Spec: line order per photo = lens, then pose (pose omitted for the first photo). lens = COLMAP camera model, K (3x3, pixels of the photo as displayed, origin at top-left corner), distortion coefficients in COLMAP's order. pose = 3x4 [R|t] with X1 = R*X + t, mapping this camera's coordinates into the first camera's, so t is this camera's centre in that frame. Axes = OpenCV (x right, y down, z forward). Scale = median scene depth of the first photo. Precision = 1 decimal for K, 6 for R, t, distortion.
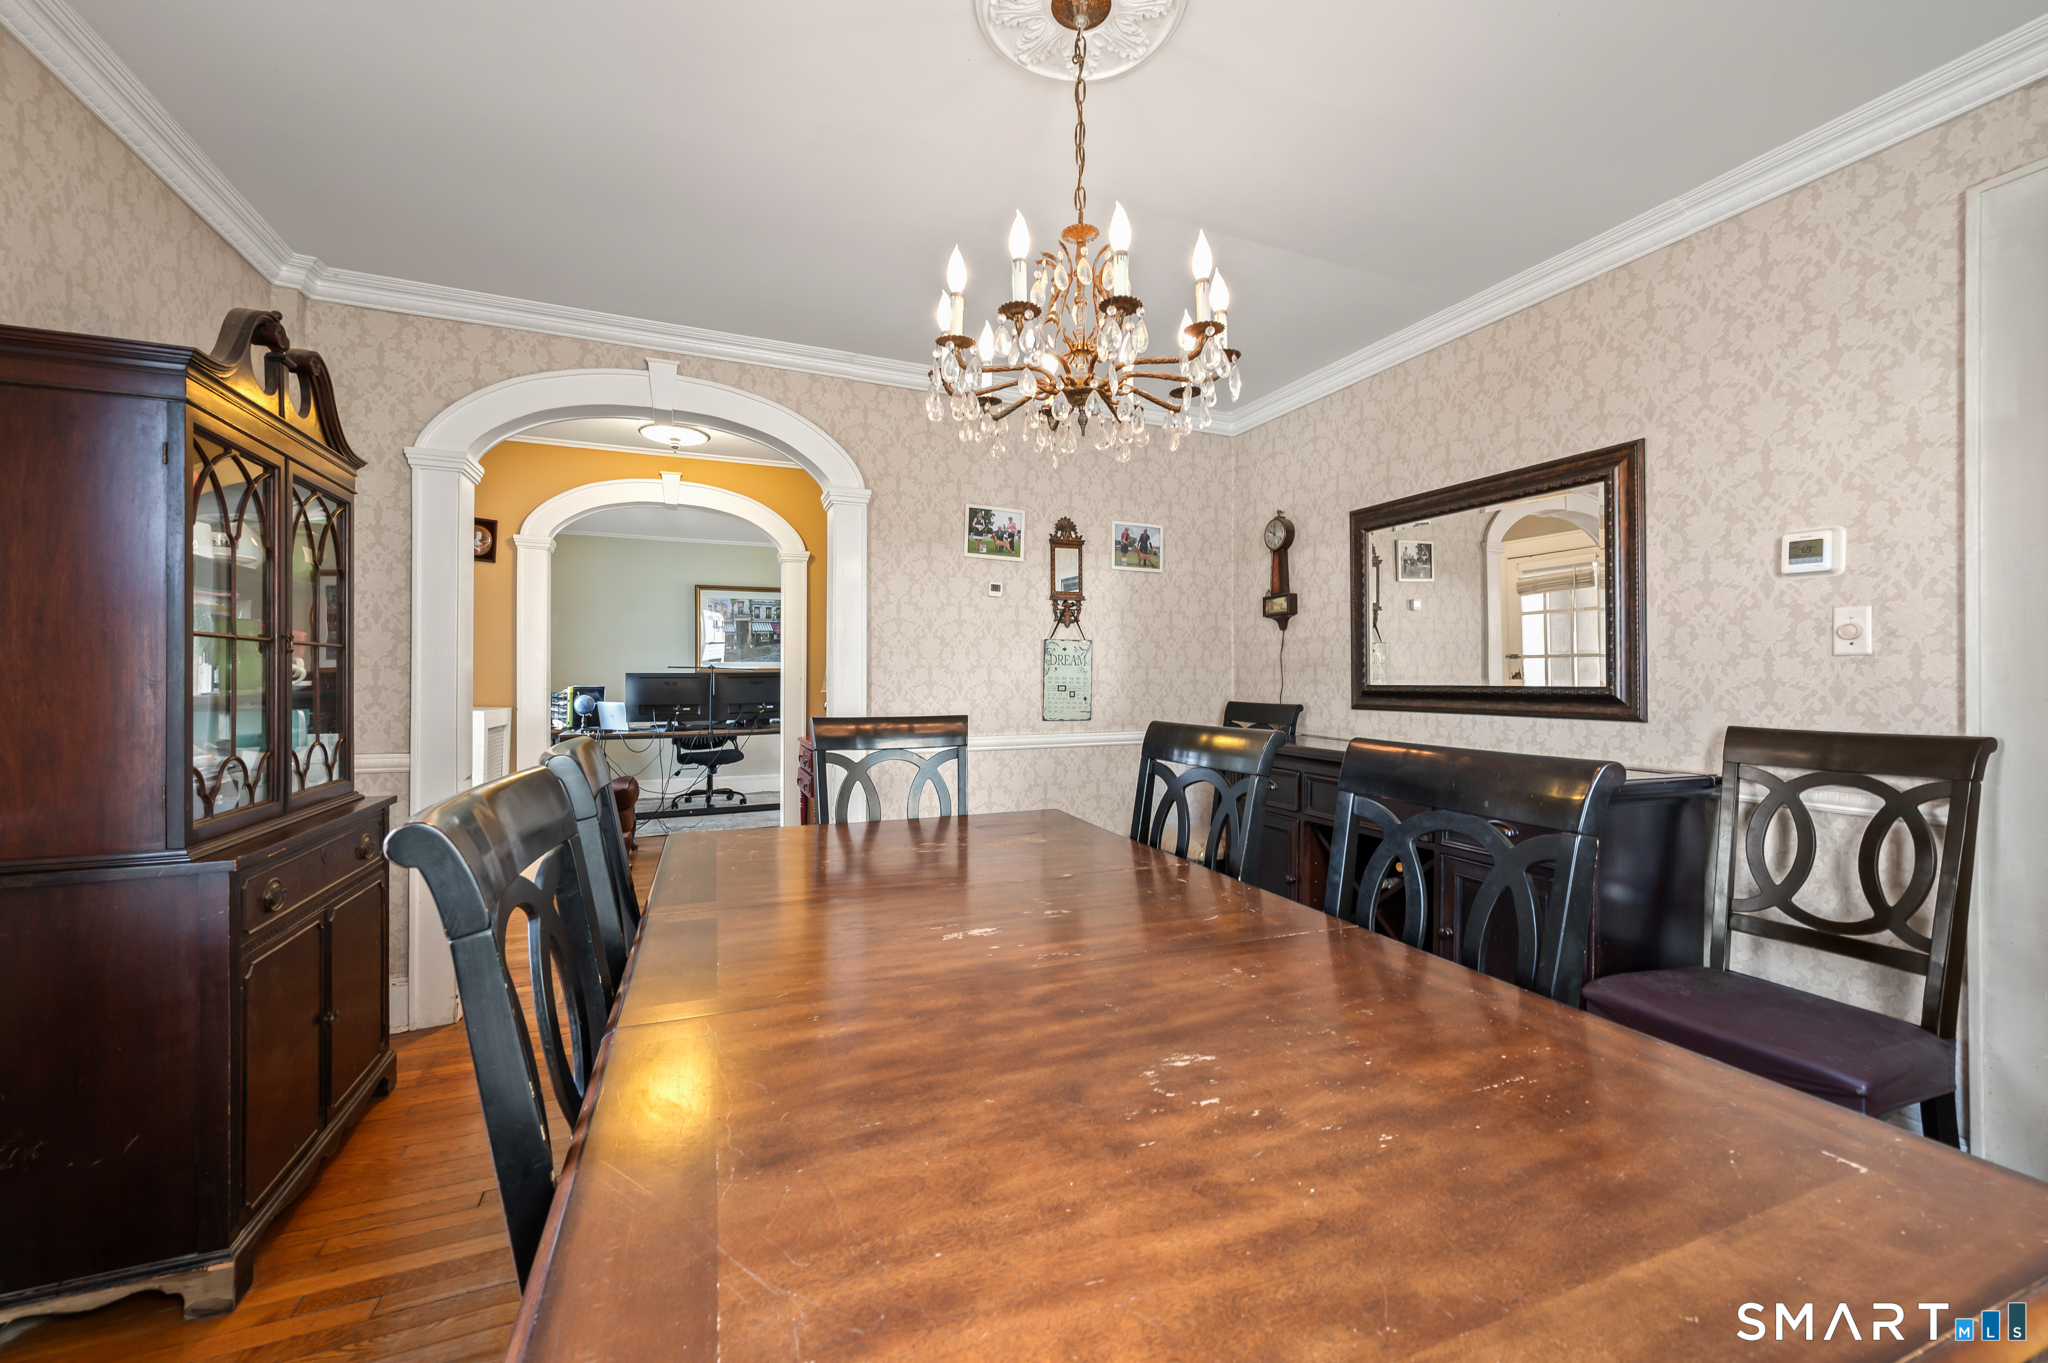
lens RADIAL K [[817.9, 0, 1017.4], [0, 817.9, 679.7], [0, 0, 1]] dist [0.003389, -0.000314]
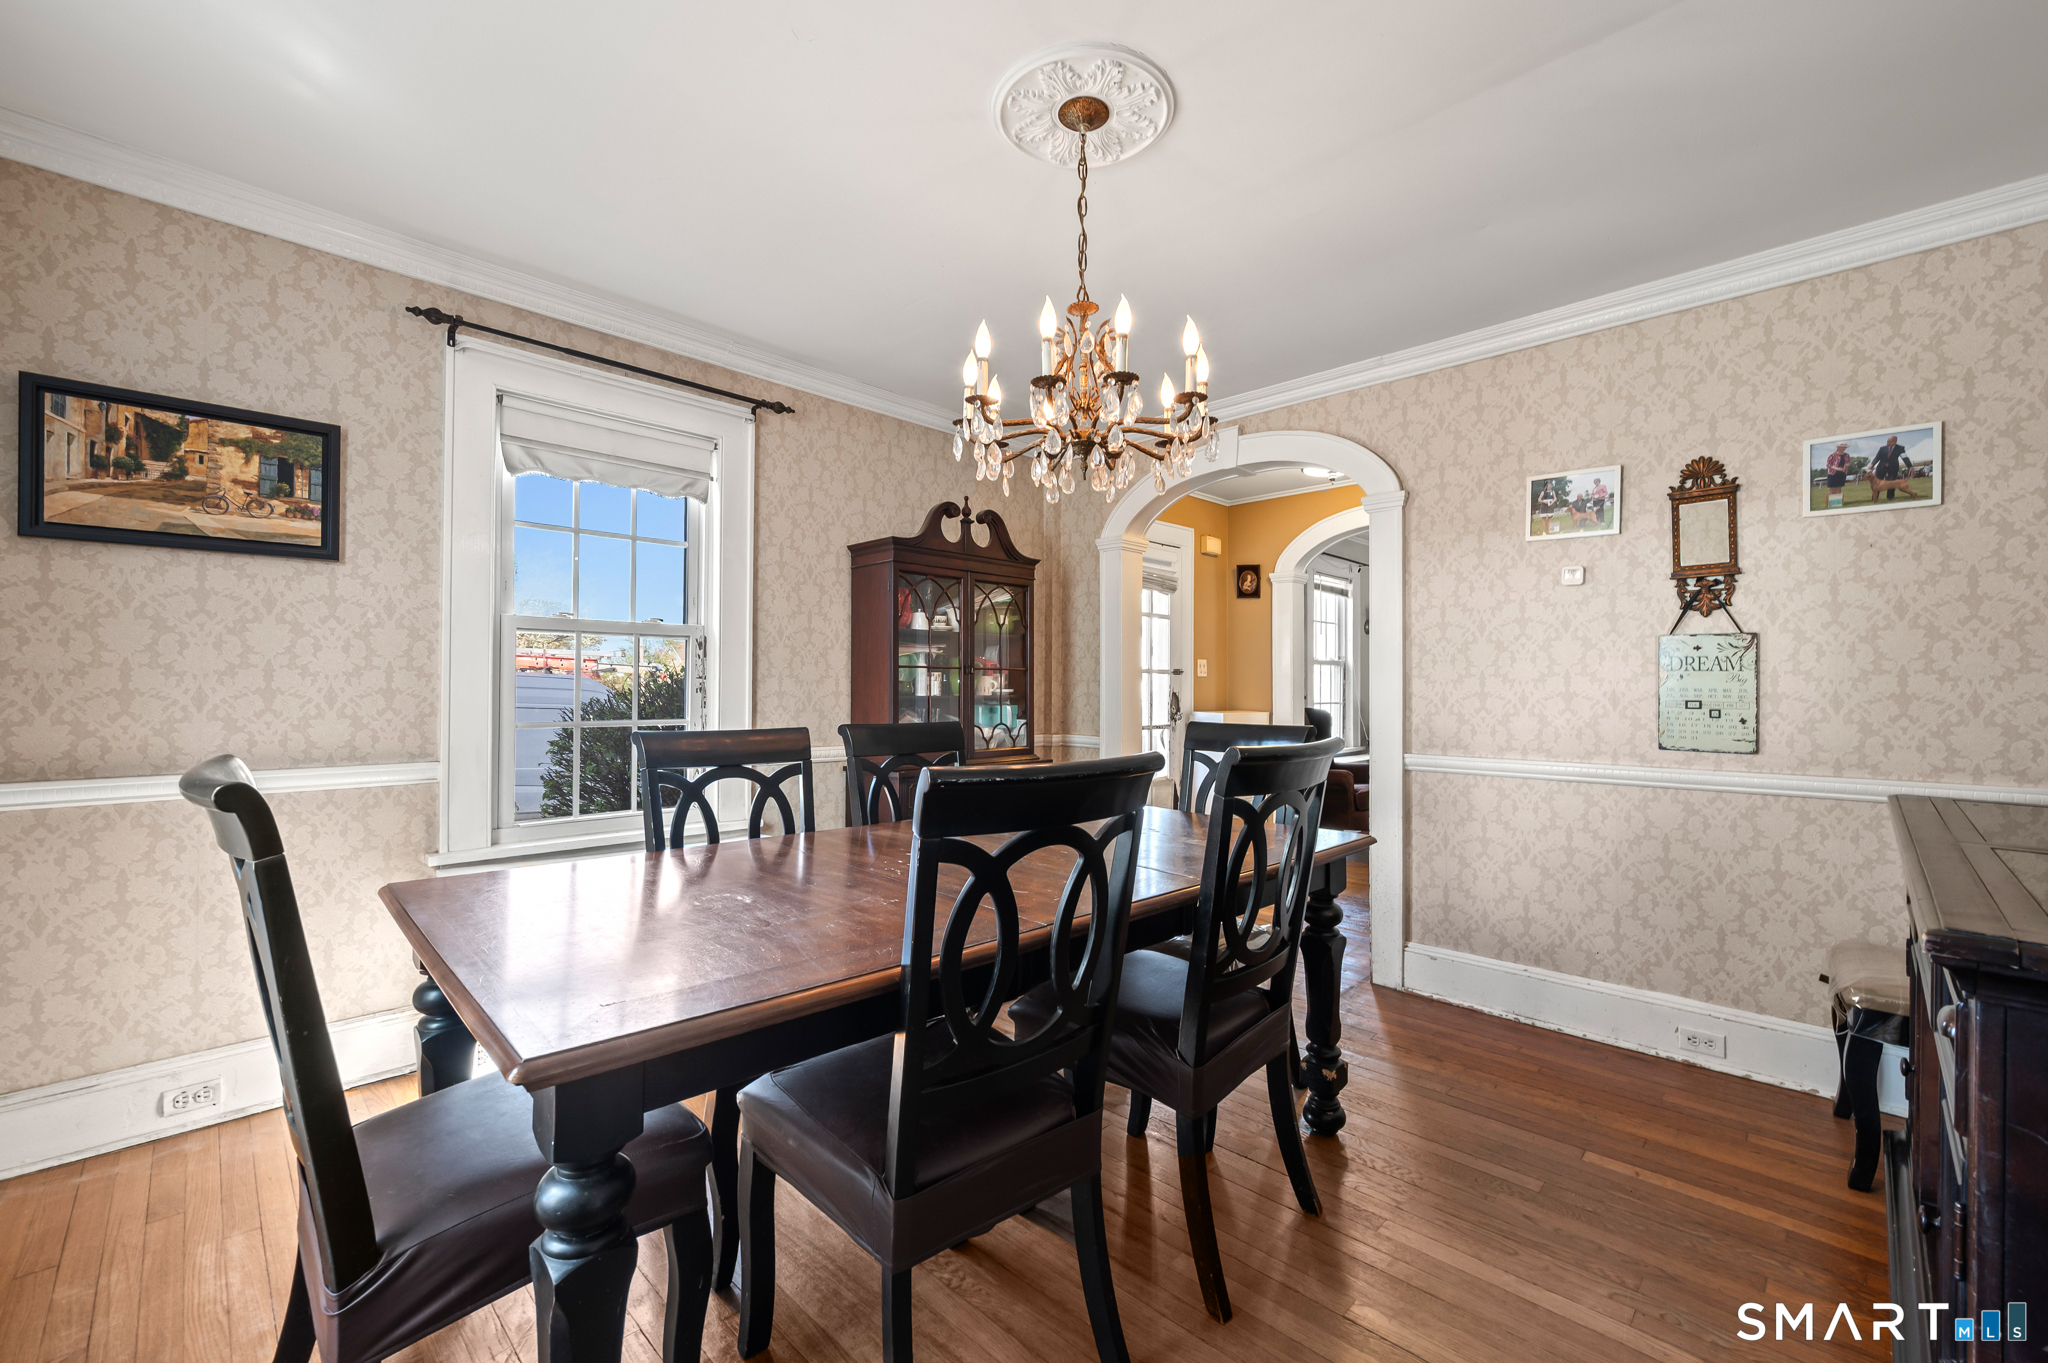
lens RADIAL K [[817.9, 0, 1003.8], [0, 817.9, 681.4], [0, 0, 1]] dist [0.003389, -0.000314]
pose [[0.371960, -0.004316, -0.928239, 0.493379], [-0.003618, 0.999975, -0.006099, -0.002645], [0.928242, 0.005627, 0.371935, 0.200048]]
